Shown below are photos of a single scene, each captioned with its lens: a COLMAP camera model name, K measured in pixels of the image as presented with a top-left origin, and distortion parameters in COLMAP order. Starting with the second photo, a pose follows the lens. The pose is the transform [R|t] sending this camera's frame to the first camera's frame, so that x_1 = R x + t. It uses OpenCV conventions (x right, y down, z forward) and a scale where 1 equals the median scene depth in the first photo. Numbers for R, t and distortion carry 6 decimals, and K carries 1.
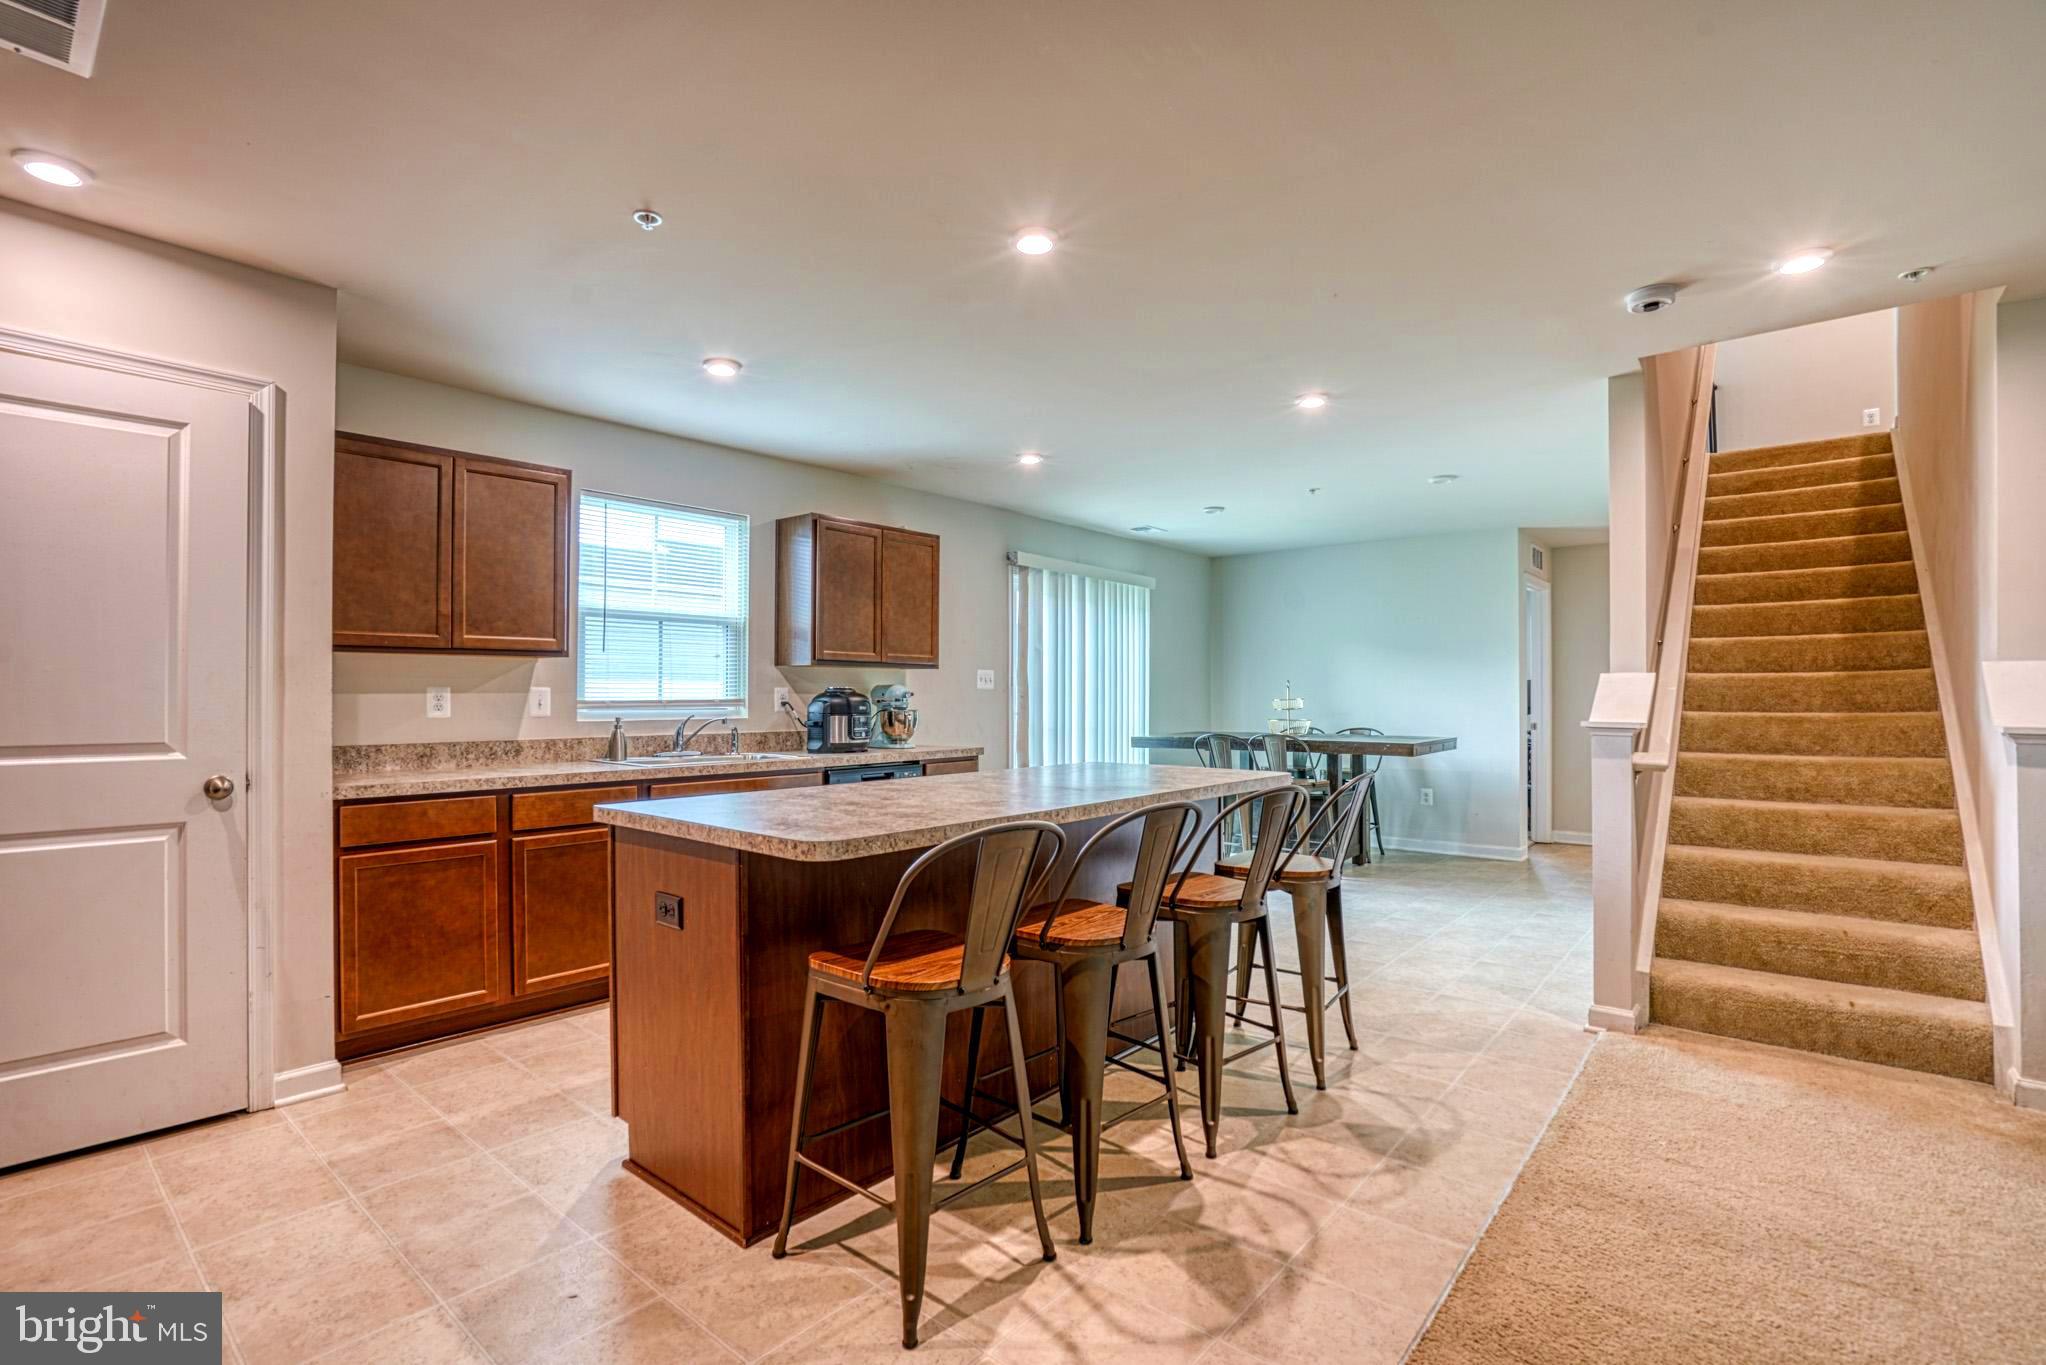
lens RADIAL K [[980.9, 0, 1030.7], [0, 980.9, 688.4], [0, 0, 1]] dist [-0.068640, 0.029372]
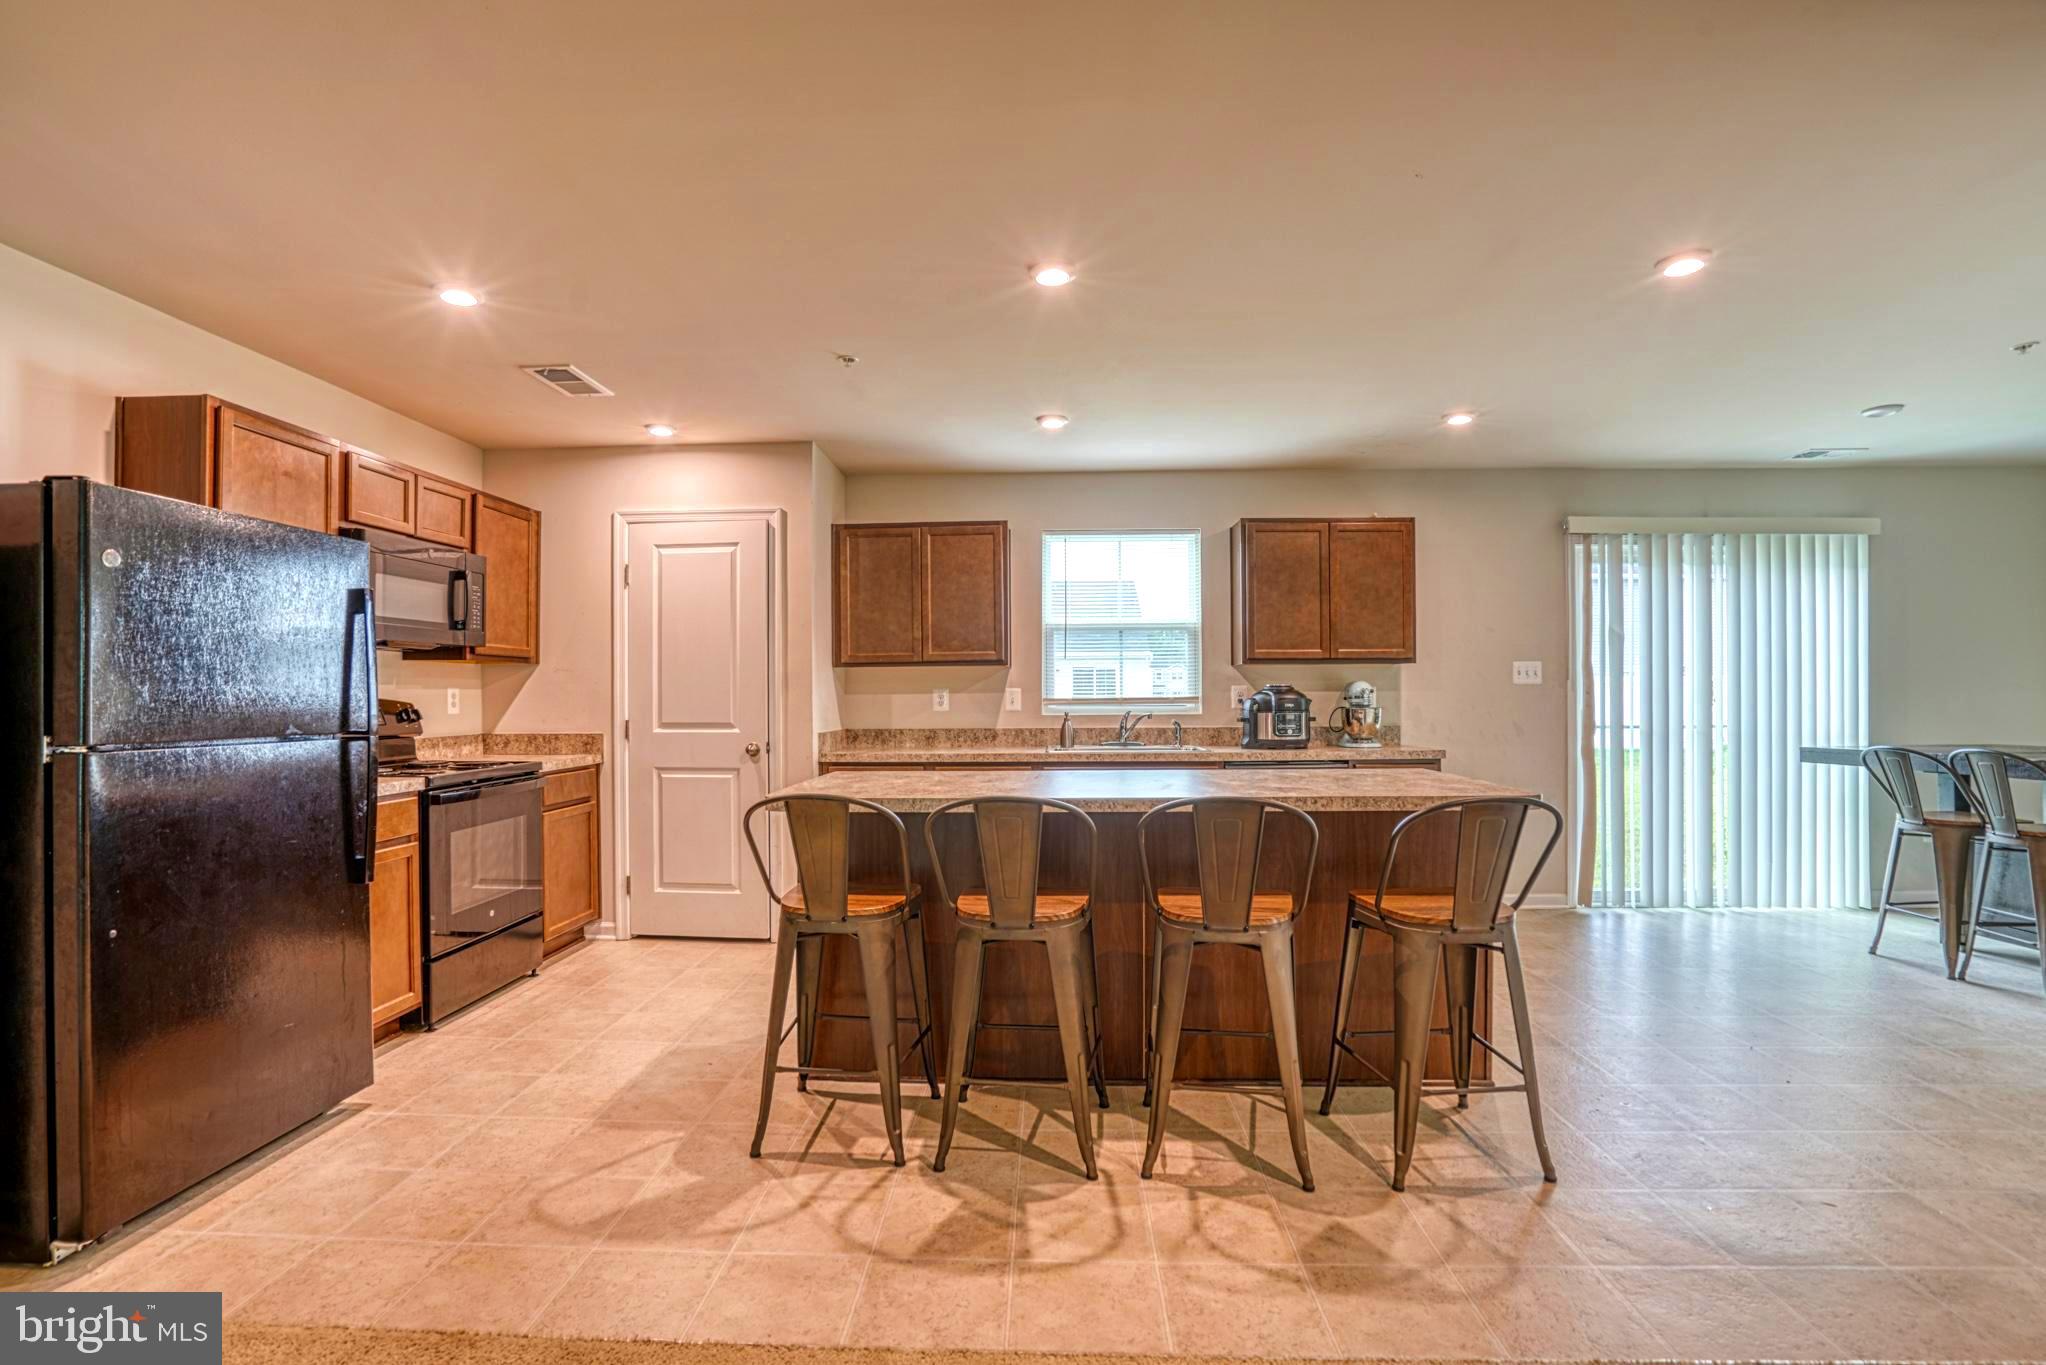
lens RADIAL K [[977.6, 0, 976.4], [0, 977.6, 688.1], [0, 0, 1]] dist [-0.056481, 0.022985]
pose [[0.583023, -0.008276, -0.812414, 0.602873], [0.011642, 0.999931, -0.001832, 0.000386], [0.812372, -0.008390, 0.583079, 0.215676]]
